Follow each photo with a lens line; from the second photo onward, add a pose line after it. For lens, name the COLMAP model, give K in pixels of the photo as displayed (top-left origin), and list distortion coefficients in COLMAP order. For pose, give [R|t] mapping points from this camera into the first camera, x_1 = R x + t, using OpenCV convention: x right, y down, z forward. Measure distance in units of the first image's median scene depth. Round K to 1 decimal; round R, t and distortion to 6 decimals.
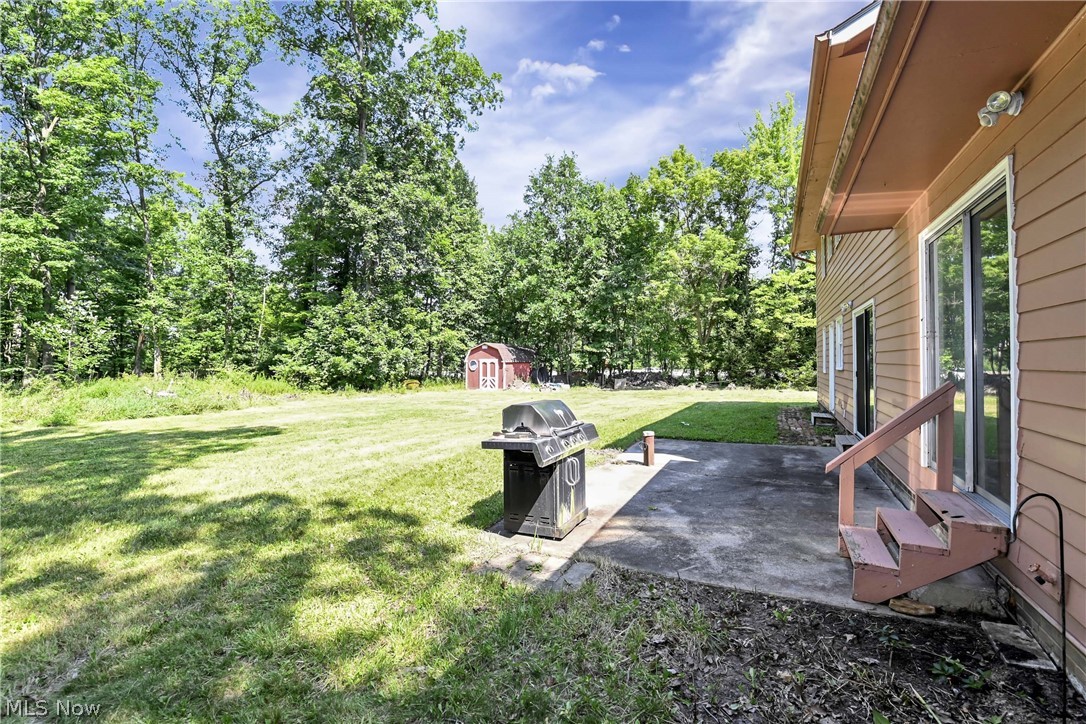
lens RADIAL K [[477.7, 0, 539.5], [0, 477.7, 363.1], [0, 0, 1]] dist [-0.001863, -0.008764]
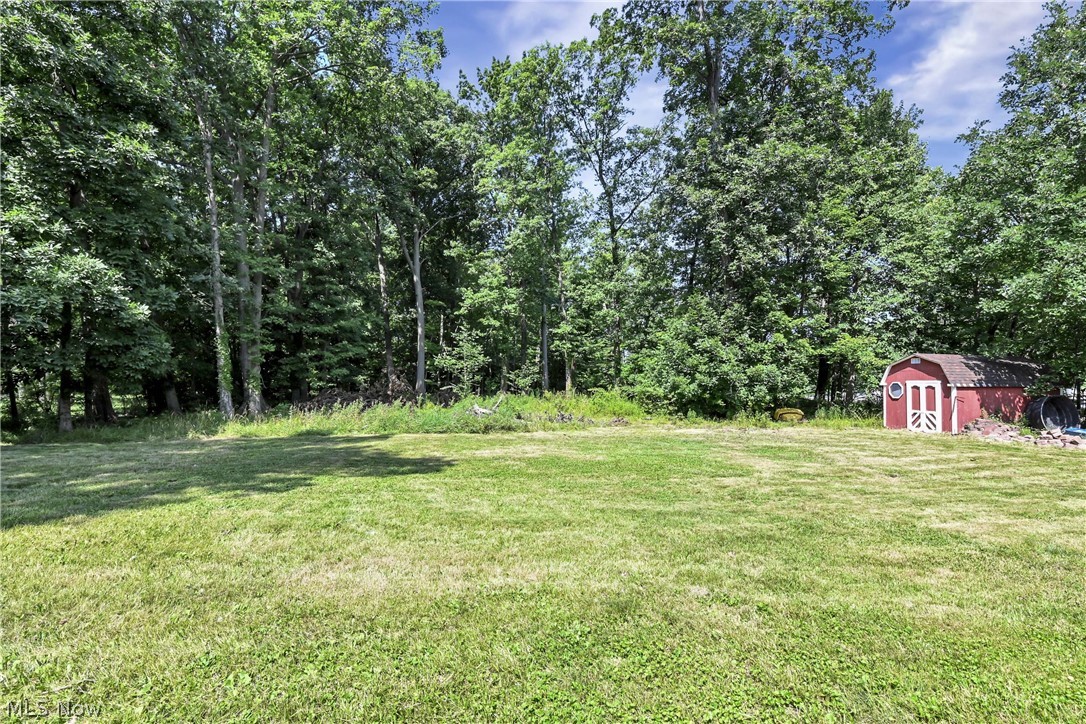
lens RADIAL K [[477.7, 0, 539.5], [0, 477.7, 363.1], [0, 0, 1]] dist [-0.001863, -0.008764]
pose [[0.602992, -0.023681, -0.797396, 0.085954], [-0.011638, 0.999192, -0.038475, -0.002087], [0.797662, 0.032480, 0.602229, 0.261581]]
